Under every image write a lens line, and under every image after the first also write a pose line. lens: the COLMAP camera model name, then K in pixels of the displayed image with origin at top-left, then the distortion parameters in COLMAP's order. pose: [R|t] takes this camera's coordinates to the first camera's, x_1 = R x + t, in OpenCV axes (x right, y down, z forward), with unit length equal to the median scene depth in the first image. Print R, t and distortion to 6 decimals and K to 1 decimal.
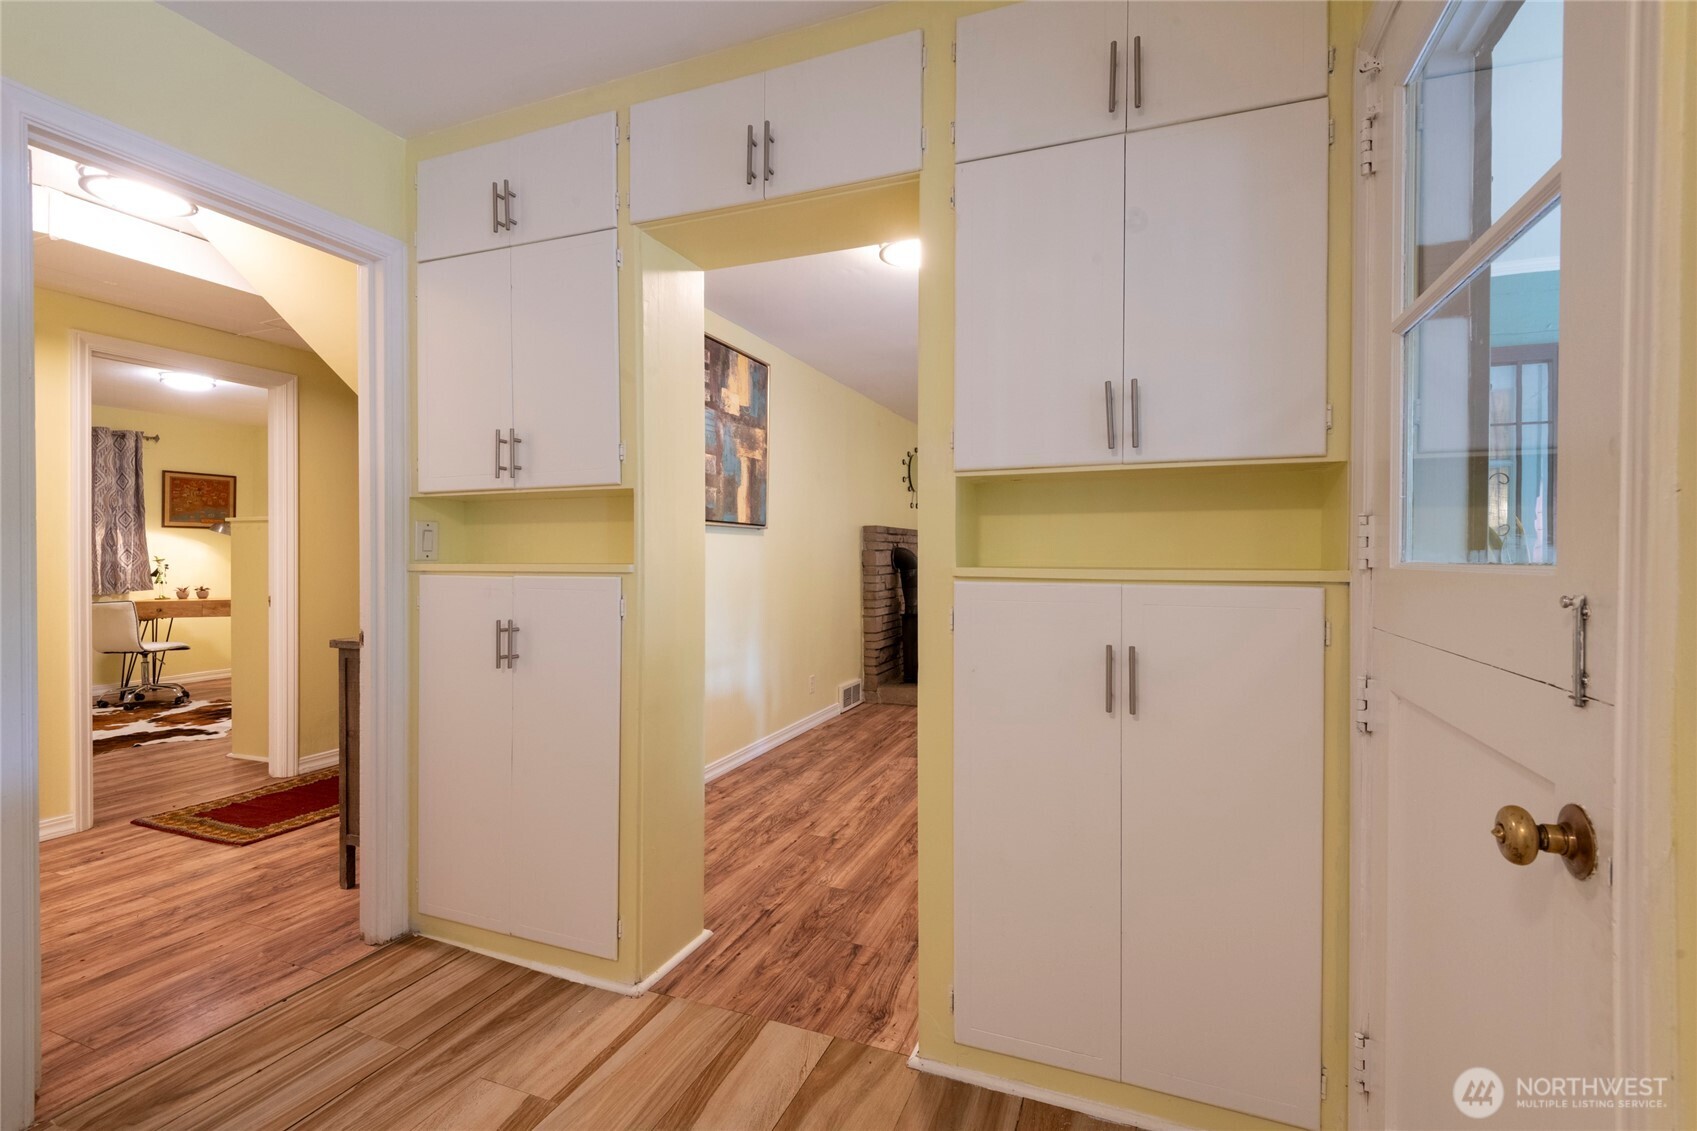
lens RADIAL K [[767.1, 0, 850.0], [0, 767.1, 560.6], [0, 0, 1]] dist [0.036332, -0.022919]
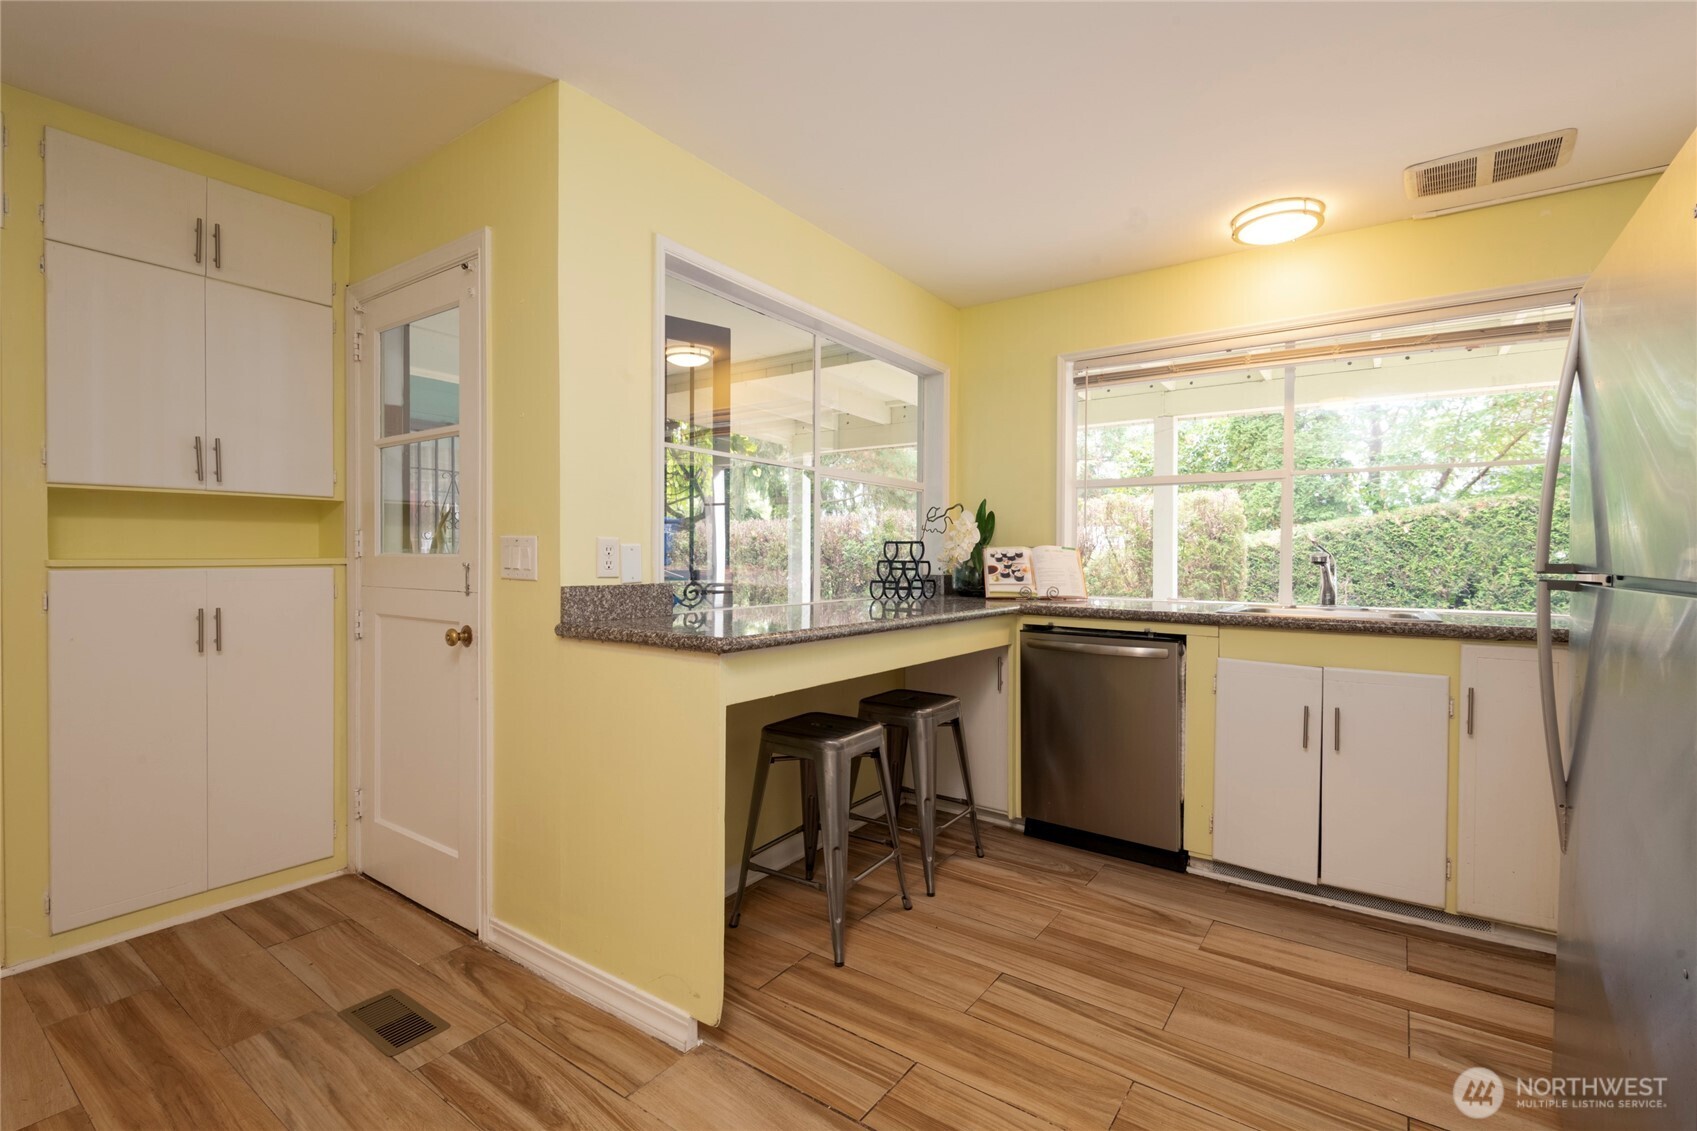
lens RADIAL K [[765.9, 0, 851.4], [0, 765.9, 557.0], [0, 0, 1]] dist [0.010400, -0.008762]
pose [[0.245186, -0.006506, 0.969454, -0.325093], [0.003335, 0.999977, 0.005867, 0.000919], [-0.969470, 0.001794, 0.245202, -0.247783]]
